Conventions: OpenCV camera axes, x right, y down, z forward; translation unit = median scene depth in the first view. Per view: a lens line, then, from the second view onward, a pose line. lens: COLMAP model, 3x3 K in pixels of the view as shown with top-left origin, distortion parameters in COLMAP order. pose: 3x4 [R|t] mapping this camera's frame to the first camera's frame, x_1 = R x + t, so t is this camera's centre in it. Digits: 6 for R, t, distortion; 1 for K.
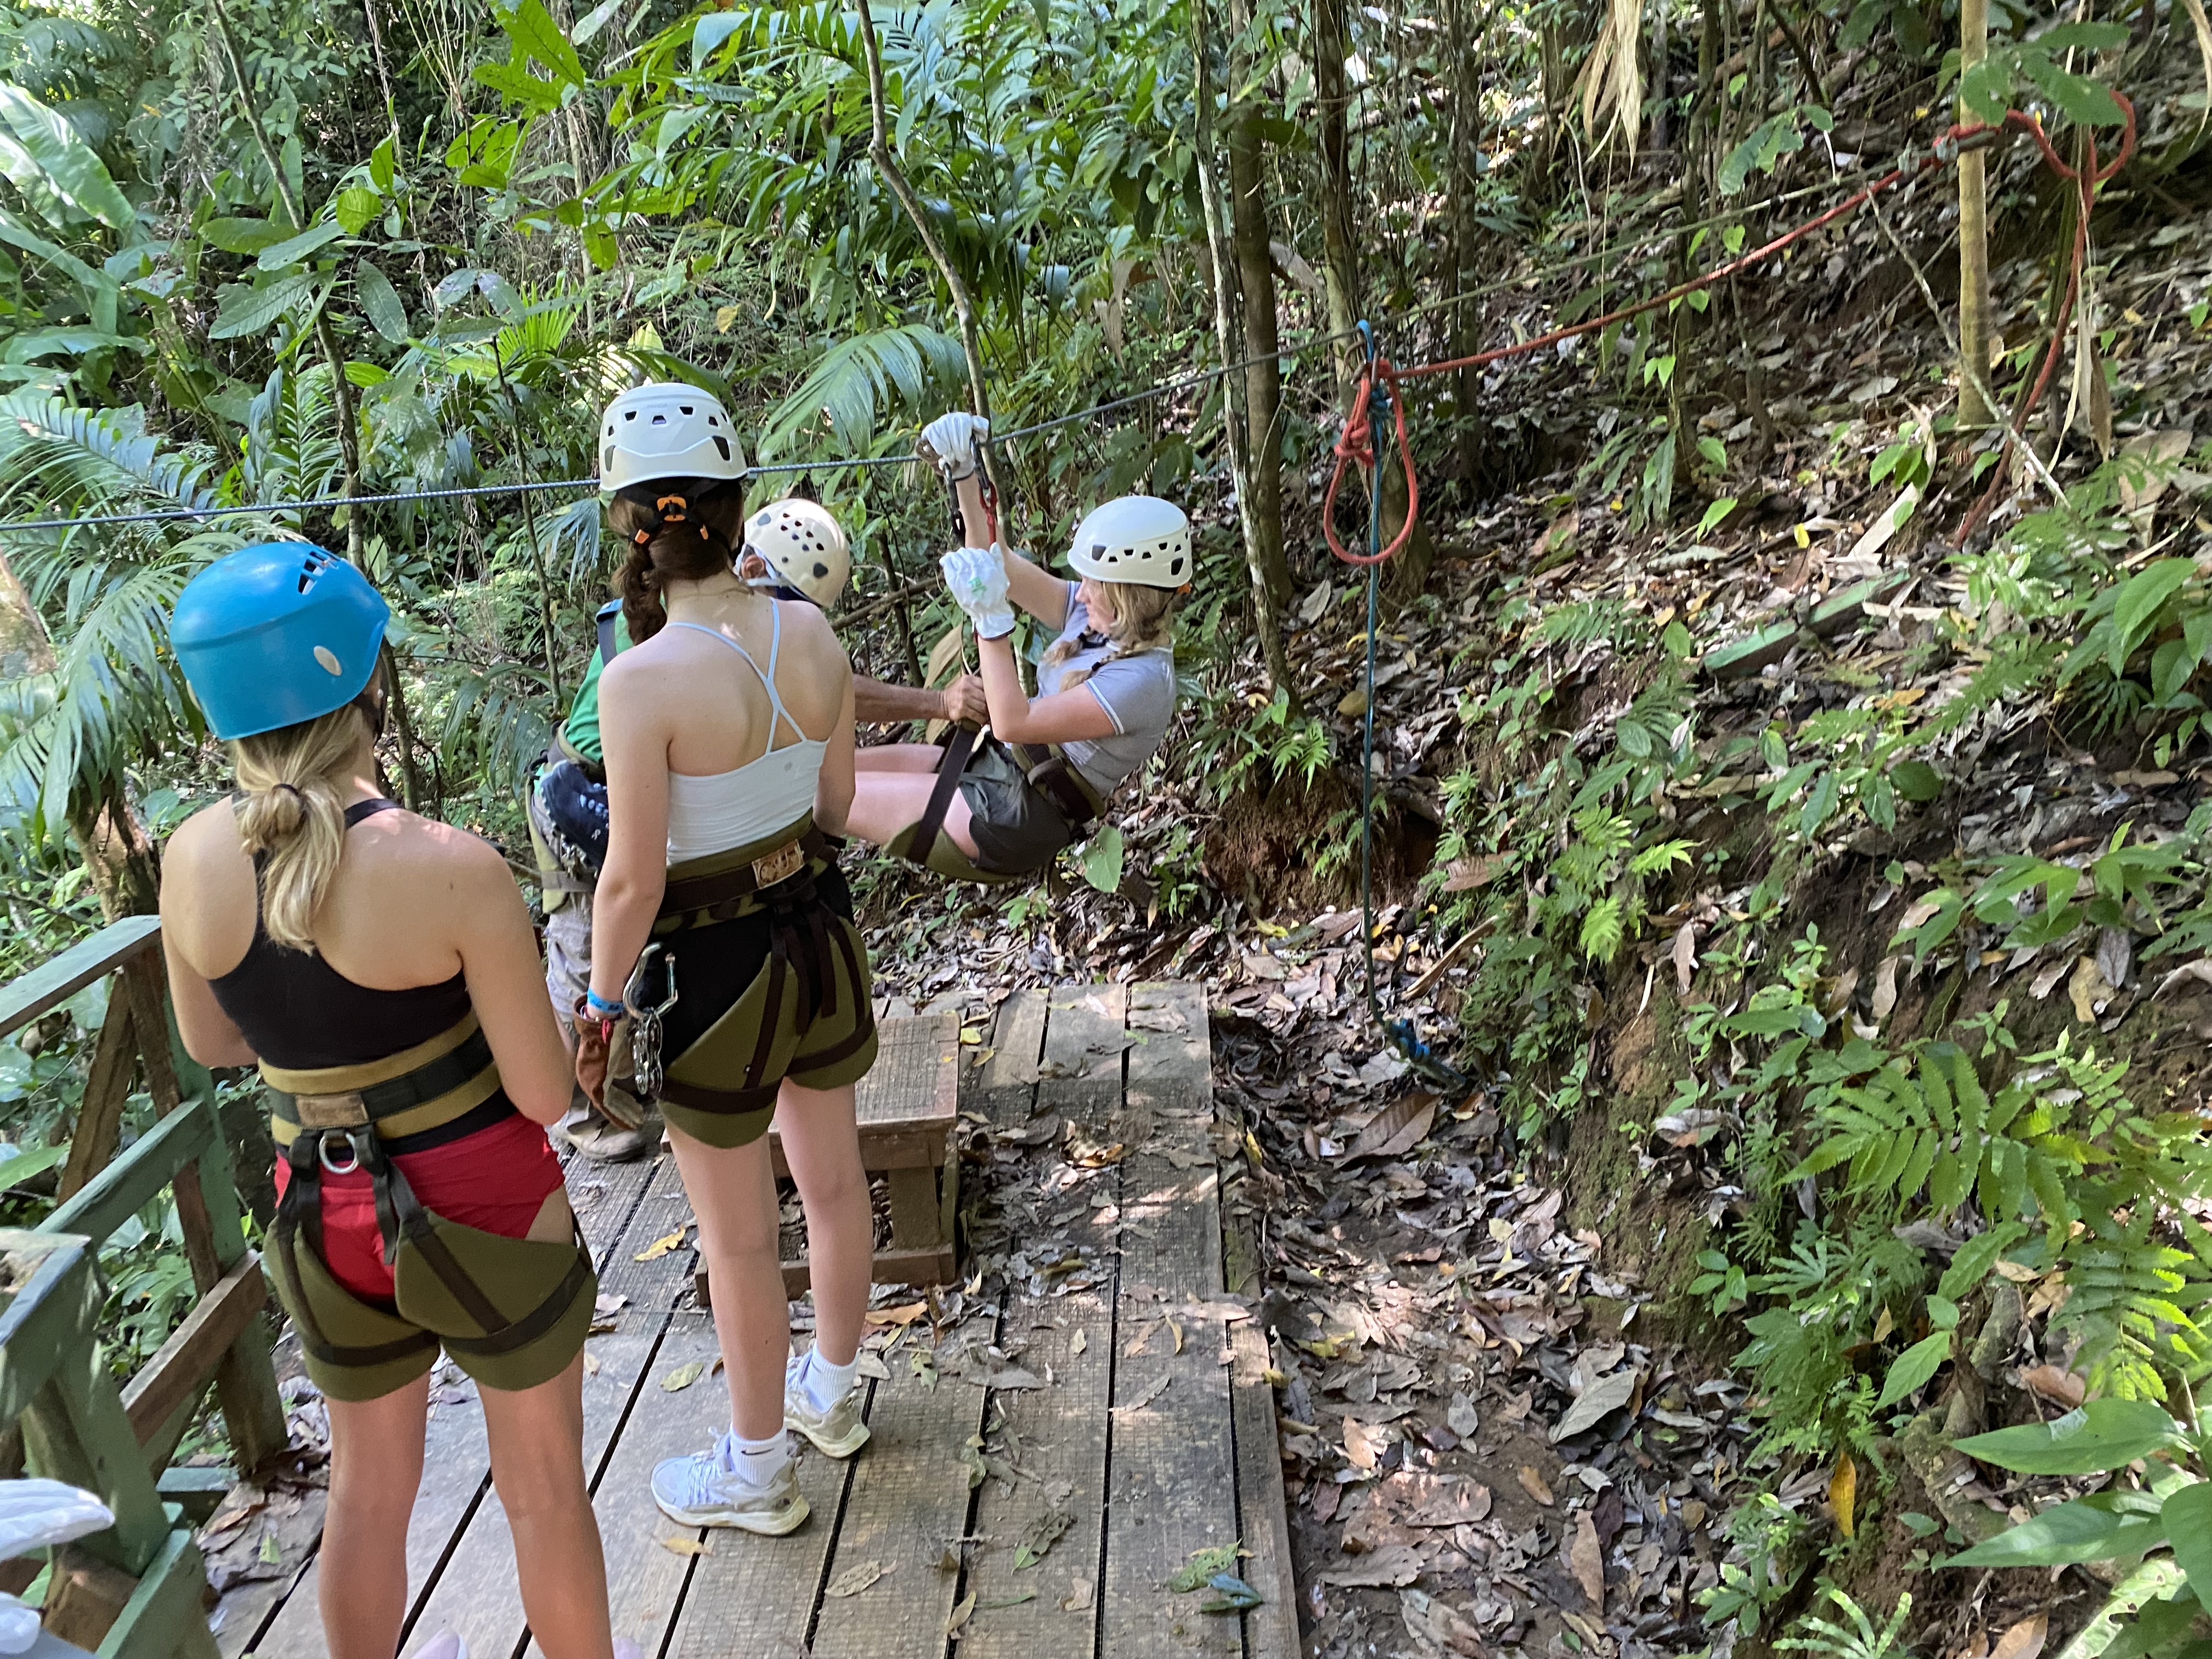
lens RADIAL K [[1677.3, 0, 1122.5], [0, 1677.3, 833.0], [0, 0, 1]] dist [-0.008959, -0.009329]
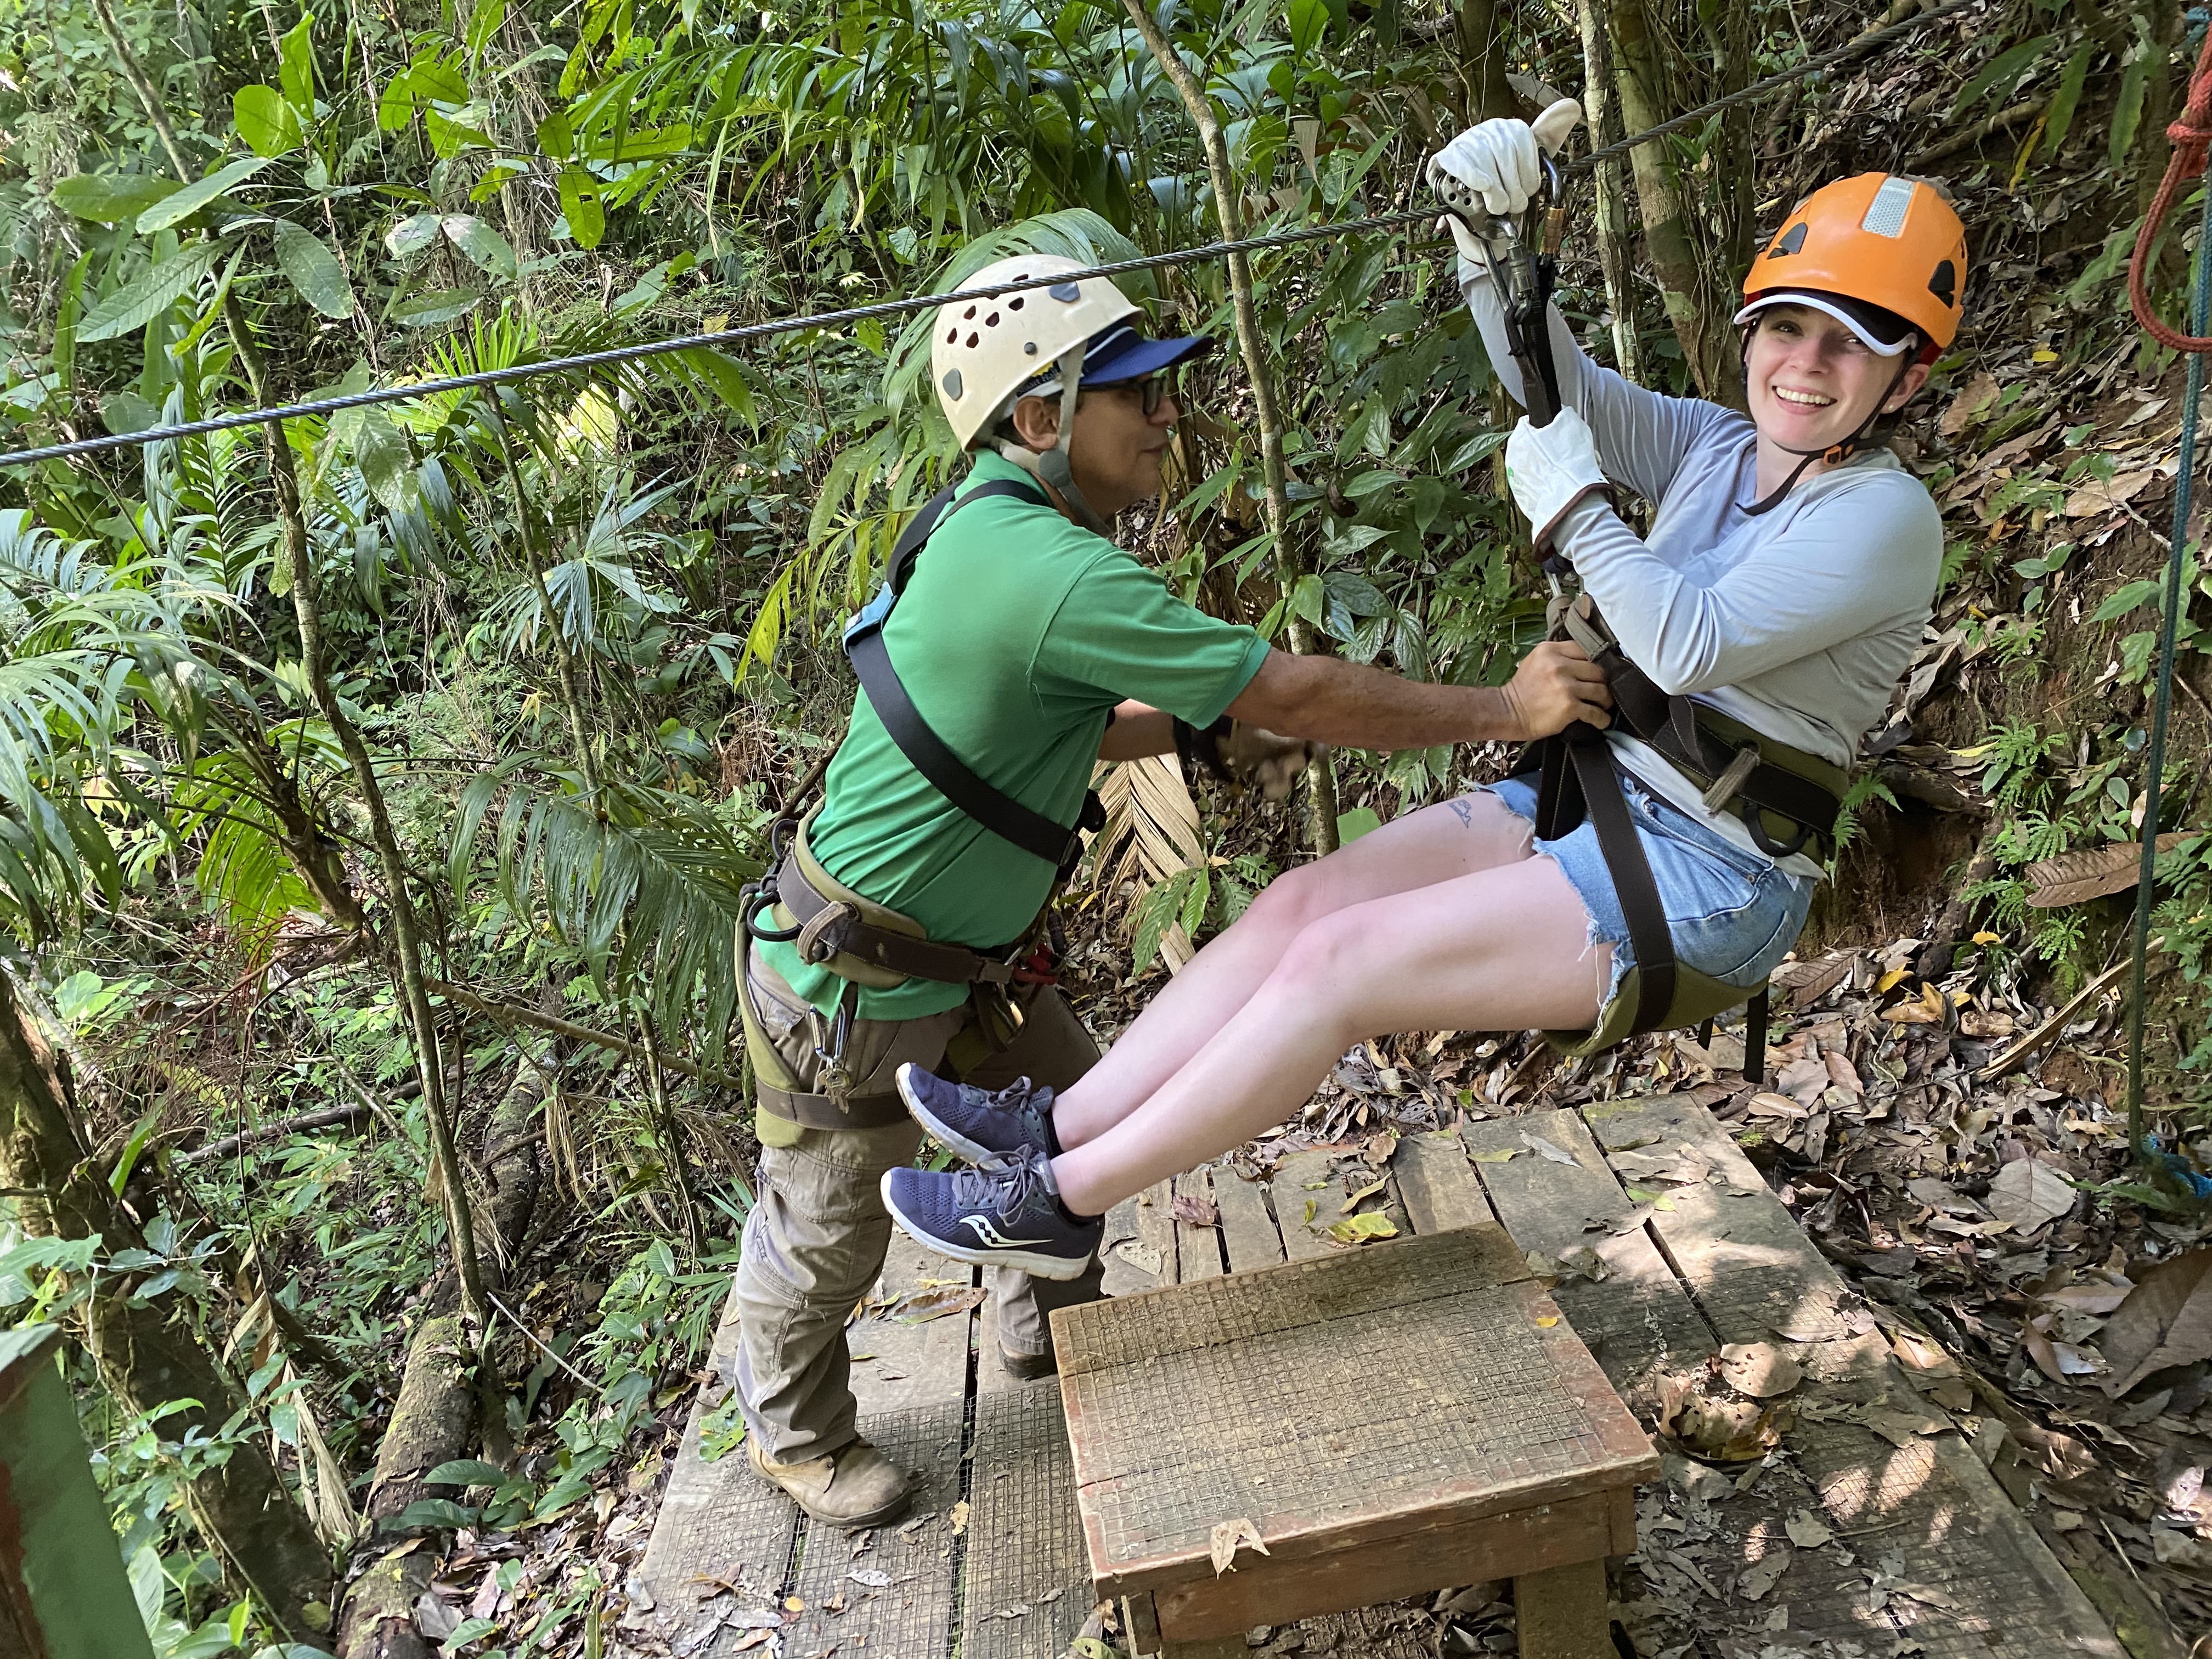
lens RADIAL K [[1677.3, 0, 1088.8], [0, 1677.3, 822.5], [0, 0, 1]] dist [-0.008959, -0.009329]
pose [[0.993296, -0.114381, 0.016752, -0.169316], [0.114999, 0.992465, -0.042287, -0.012966], [-0.011789, 0.043930, 0.998965, 0.323230]]
